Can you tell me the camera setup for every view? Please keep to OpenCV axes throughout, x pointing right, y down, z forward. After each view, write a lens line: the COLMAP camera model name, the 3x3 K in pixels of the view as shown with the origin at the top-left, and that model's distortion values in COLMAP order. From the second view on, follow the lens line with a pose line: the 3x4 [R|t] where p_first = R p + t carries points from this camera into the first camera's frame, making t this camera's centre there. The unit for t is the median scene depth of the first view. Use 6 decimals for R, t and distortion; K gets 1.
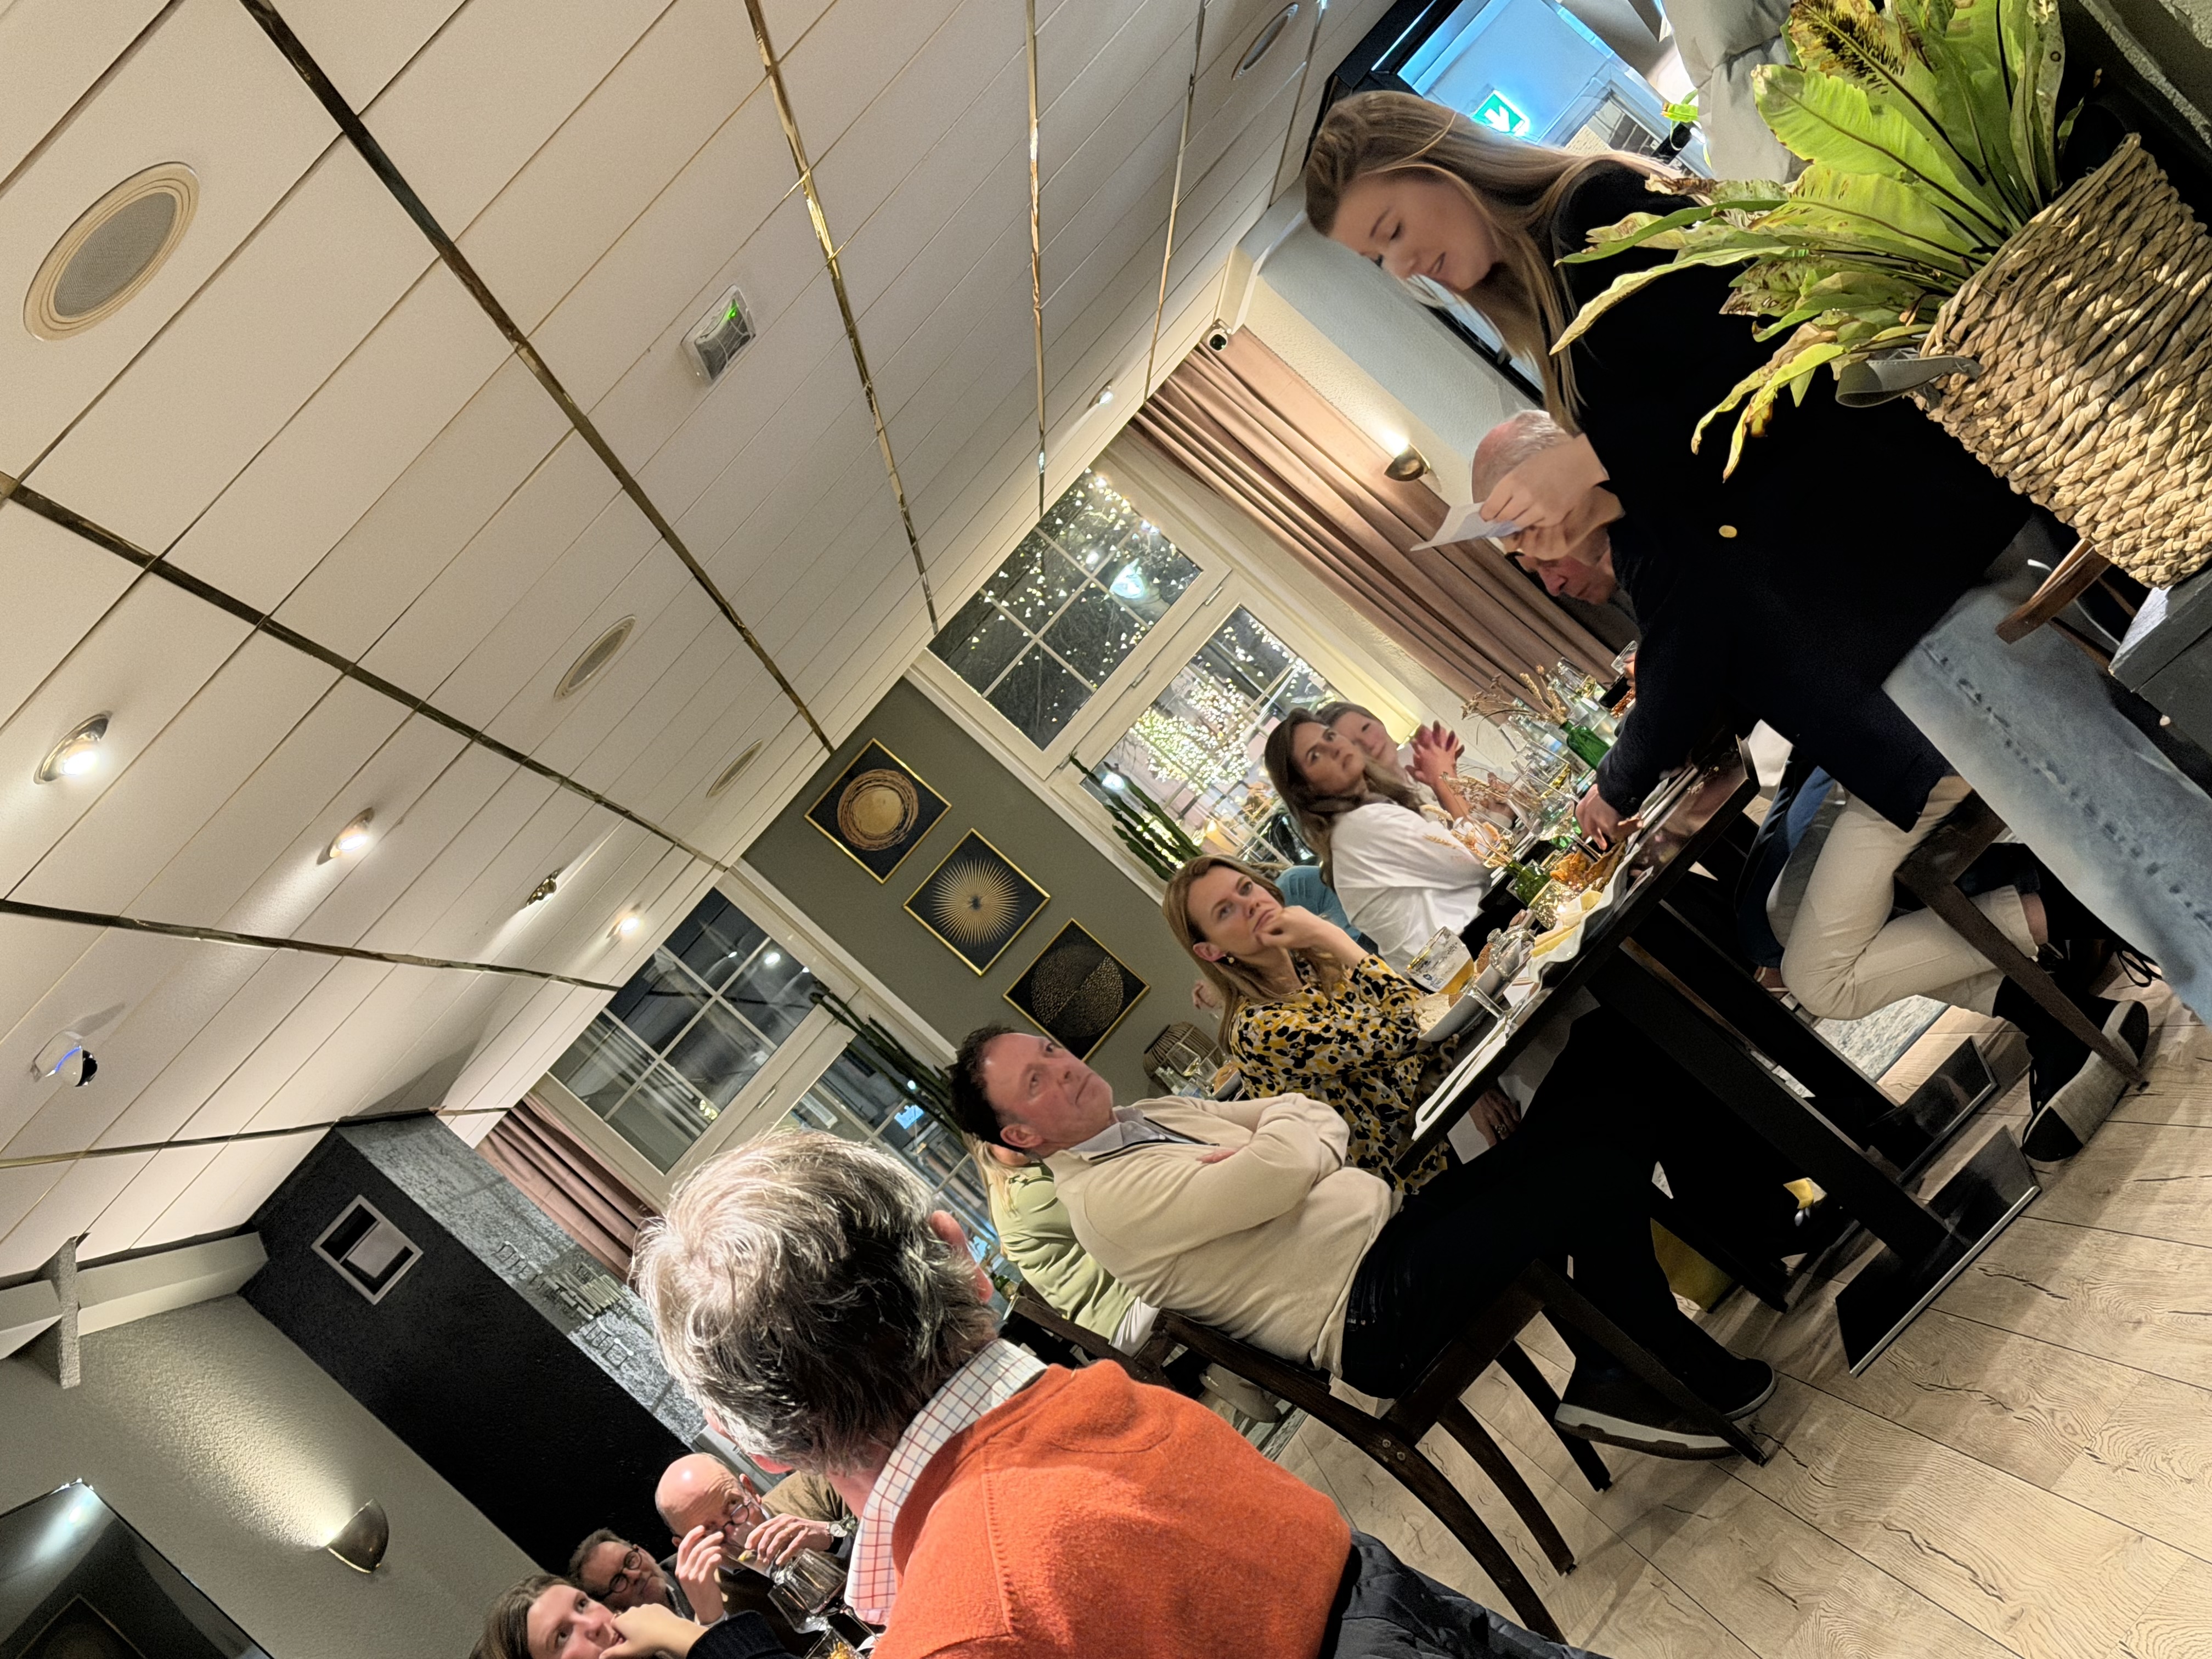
lens RADIAL K [[3204.6, 0, 1111.3], [0, 3204.6, 849.4], [0, 0, 1]] dist [0.157339, 0.000000]
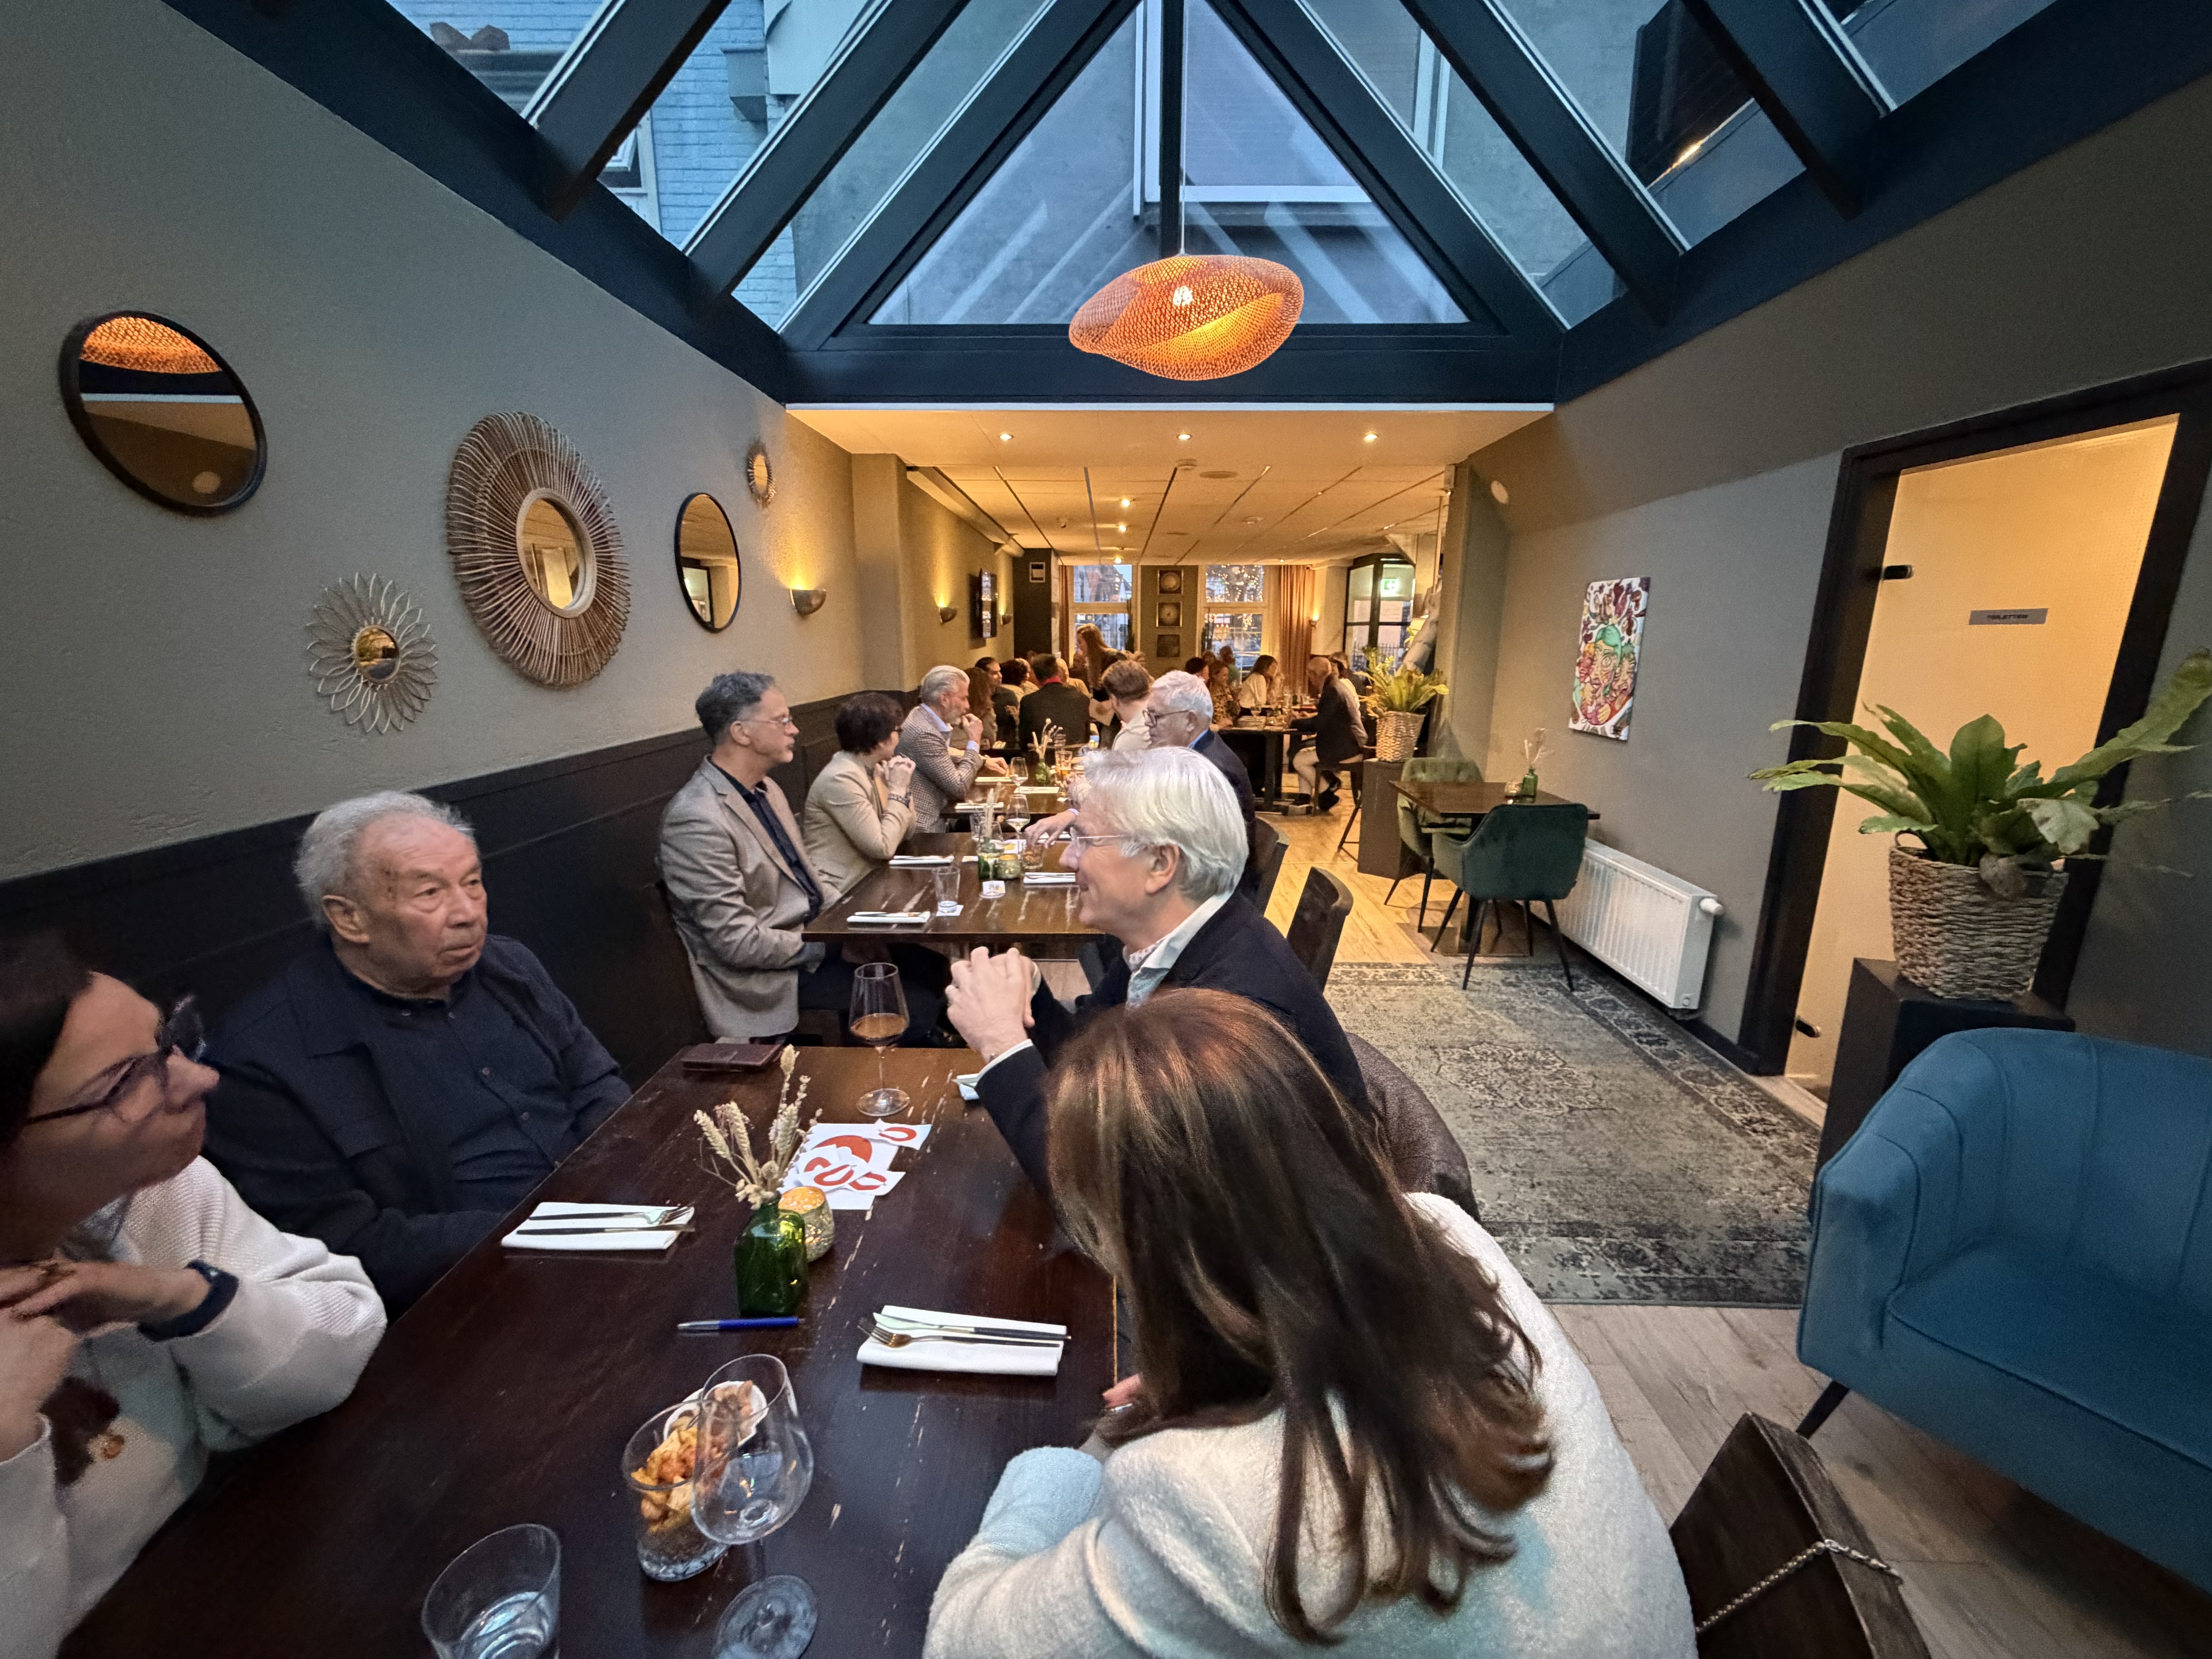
lens RADIAL K [[876.3, 0, 1099.2], [0, 876.3, 831.7], [0, 0, 1]] dist [-0.002400, -0.000215]
pose [[0.662549, 0.735905, 0.139543, -0.092940], [-0.745424, 0.629595, 0.218982, 0.021868], [0.073295, -0.249105, 0.965699, -0.374098]]
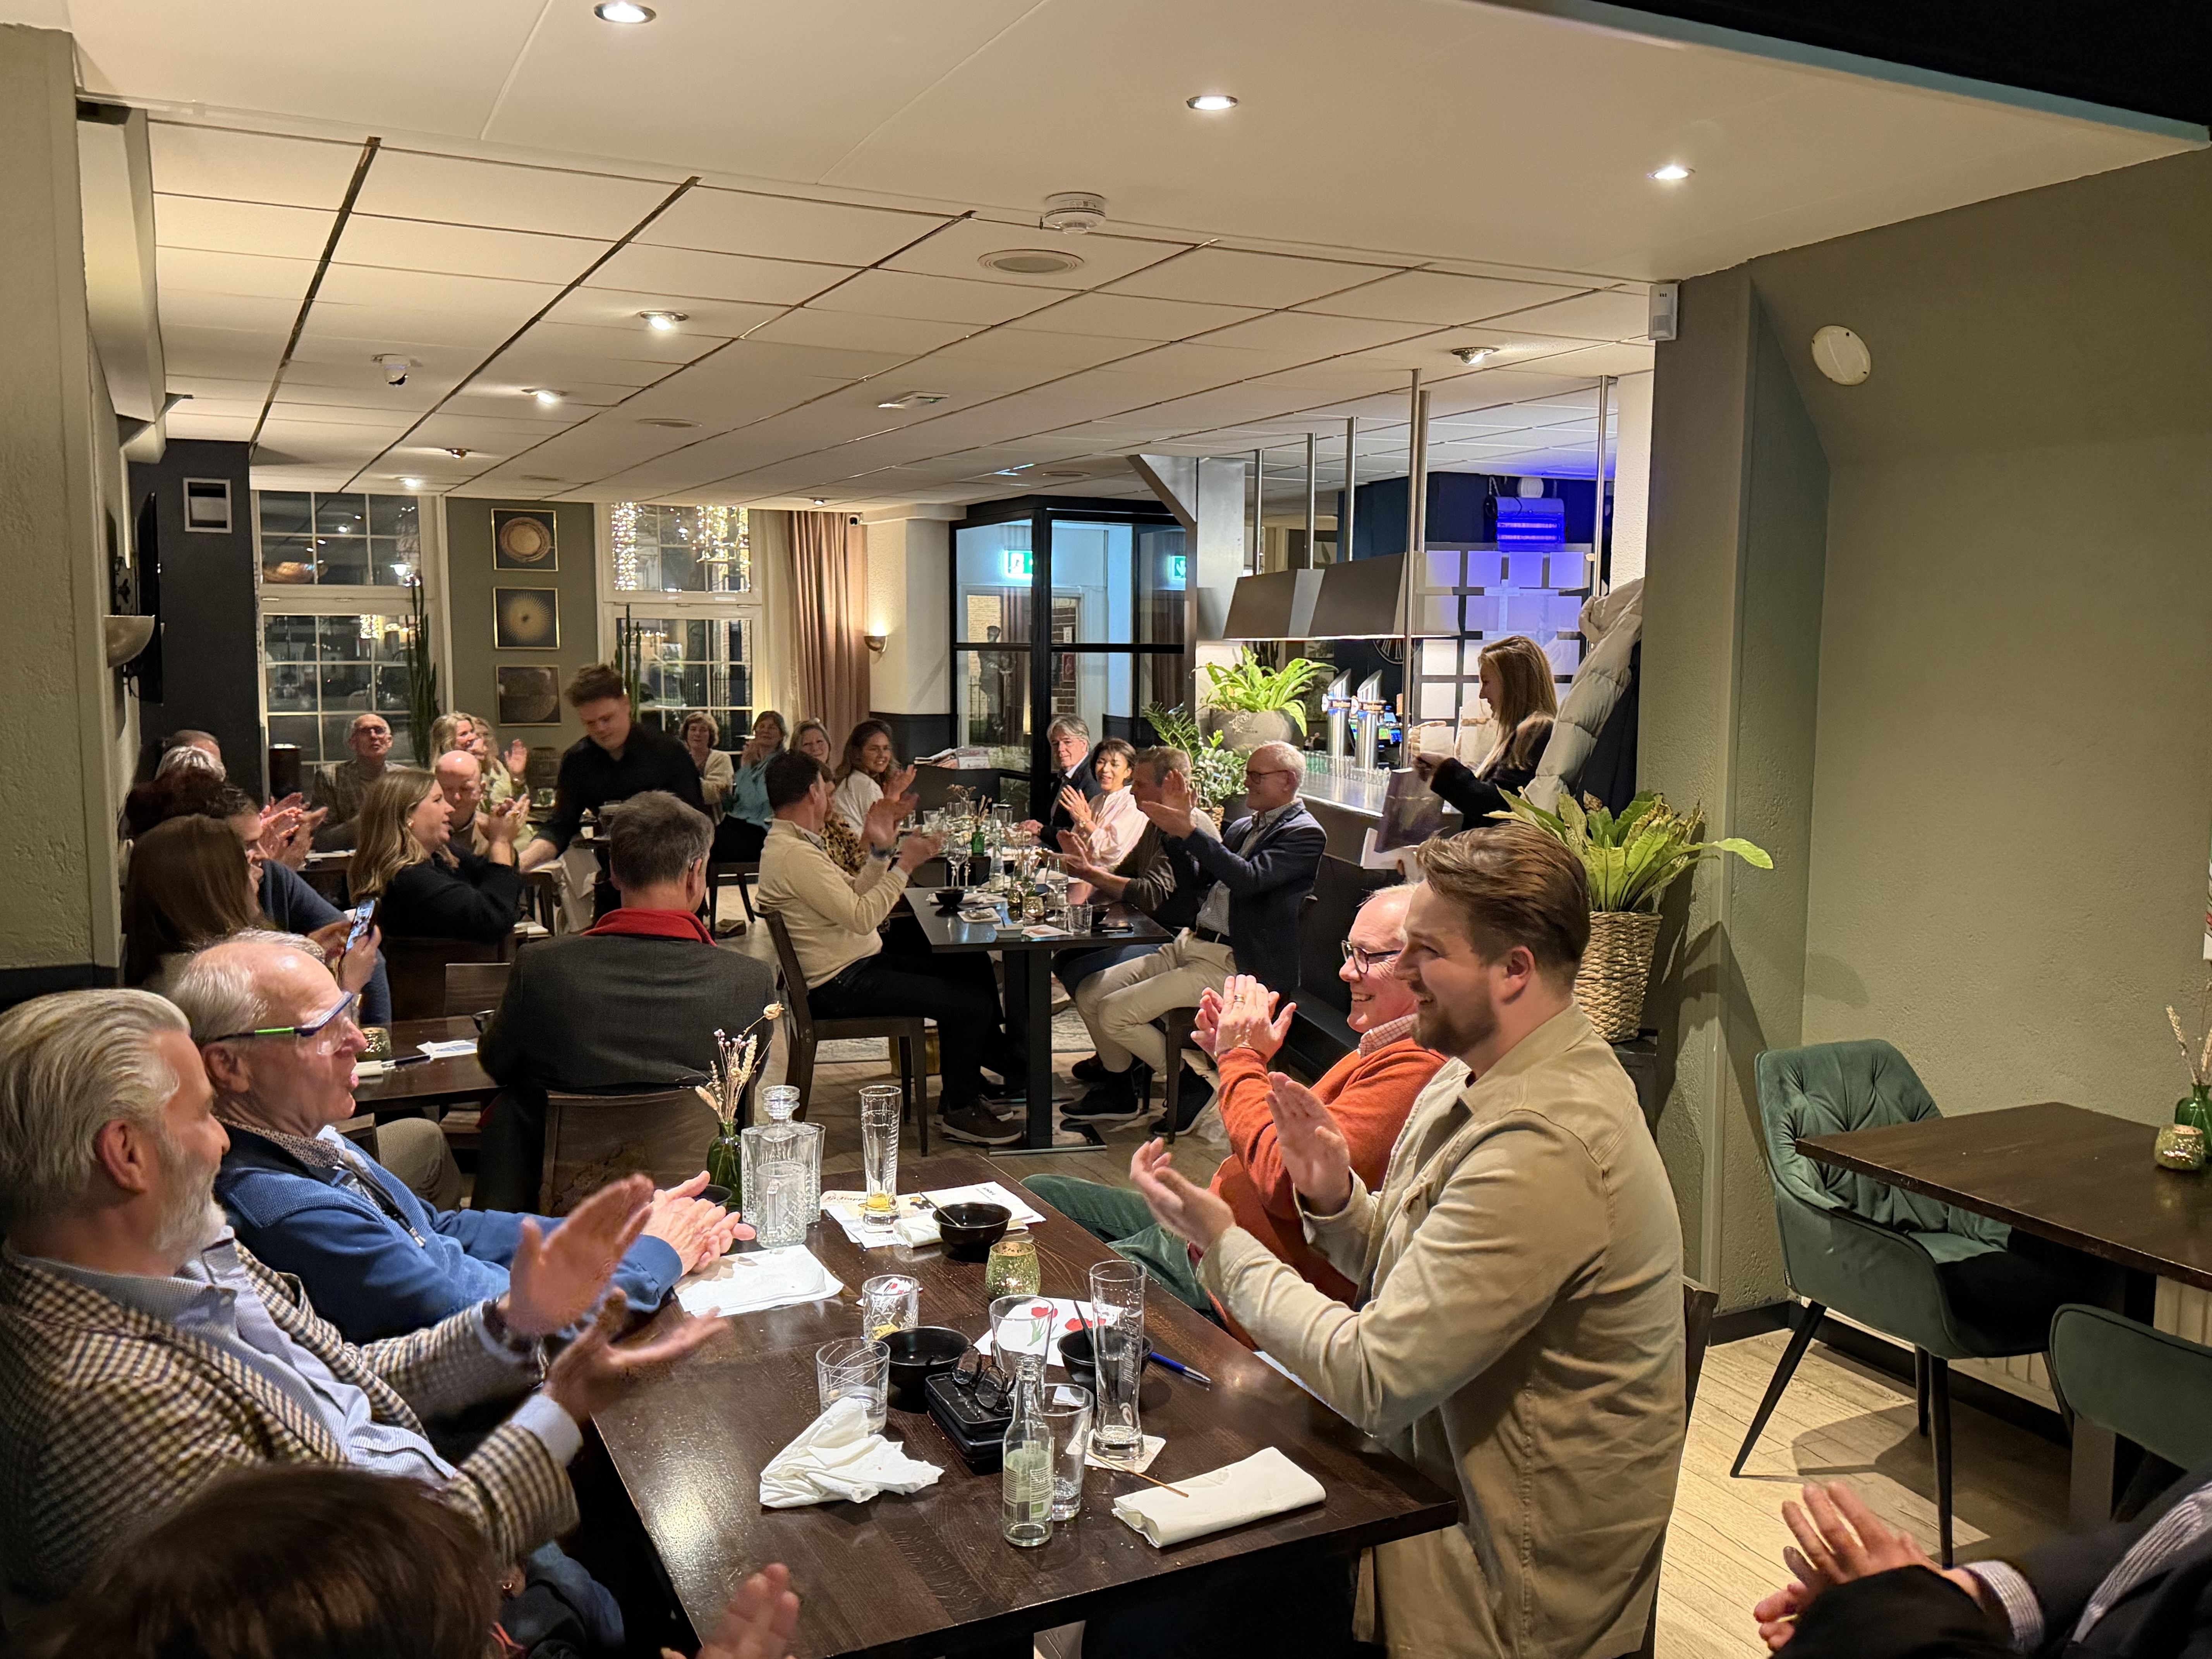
lens RADIAL K [[1818.9, 0, 1089.1], [0, 1818.9, 833.6], [0, 0, 1]] dist [0.071222, -0.074449]
pose [[0.602284, 0.717123, 0.350697, -0.213380], [-0.699540, 0.685769, -0.200910, 0.143286], [-0.384575, -0.124321, 0.914684, -0.083185]]
